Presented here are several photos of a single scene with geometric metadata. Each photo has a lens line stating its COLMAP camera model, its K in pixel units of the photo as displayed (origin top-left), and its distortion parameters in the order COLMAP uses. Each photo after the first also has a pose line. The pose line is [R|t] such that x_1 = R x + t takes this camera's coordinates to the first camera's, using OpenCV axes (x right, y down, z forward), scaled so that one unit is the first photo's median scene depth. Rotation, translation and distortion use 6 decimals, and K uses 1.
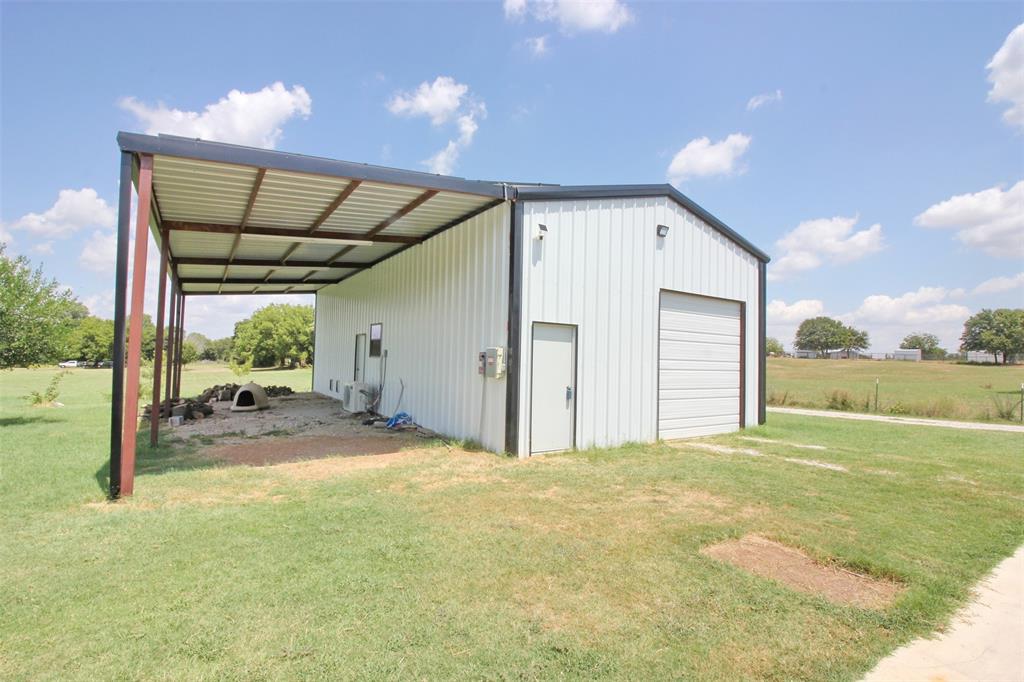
lens RADIAL K [[494.6, 0, 509.3], [0, 494.6, 330.8], [0, 0, 1]] dist [-0.000229, -0.013850]
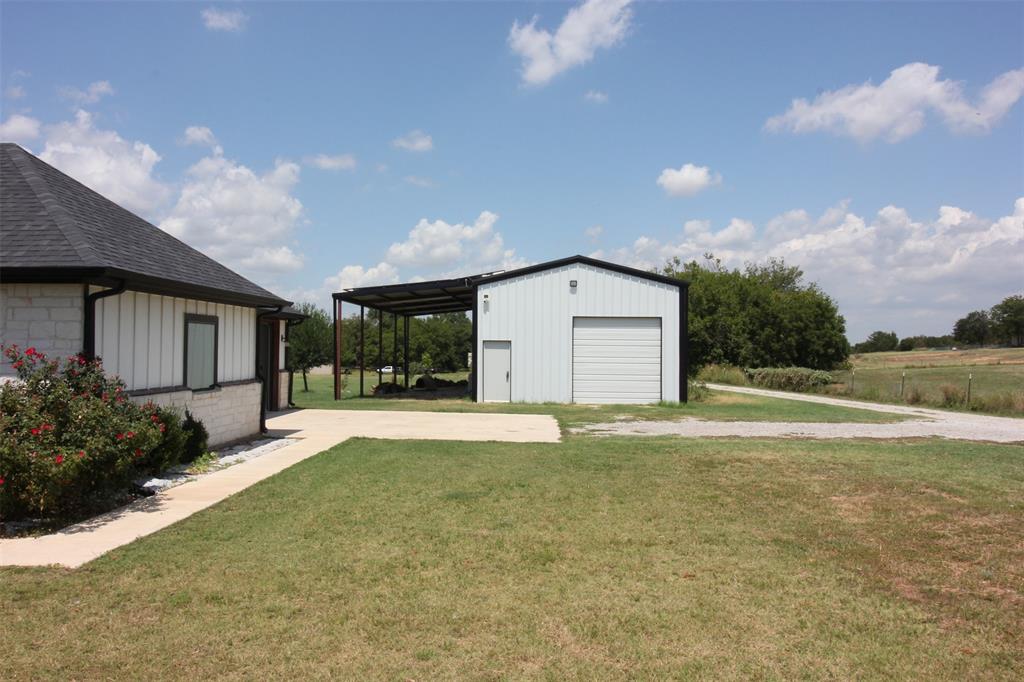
lens RADIAL K [[805.5, 0, 503.4], [0, 805.5, 333.0], [0, 0, 1]] dist [0.010640, -0.001543]
pose [[0.821321, -0.041811, -0.568932, 1.720369], [0.046721, 0.998890, -0.005960, -0.021200], [0.568550, -0.021686, 0.822363, -1.488361]]
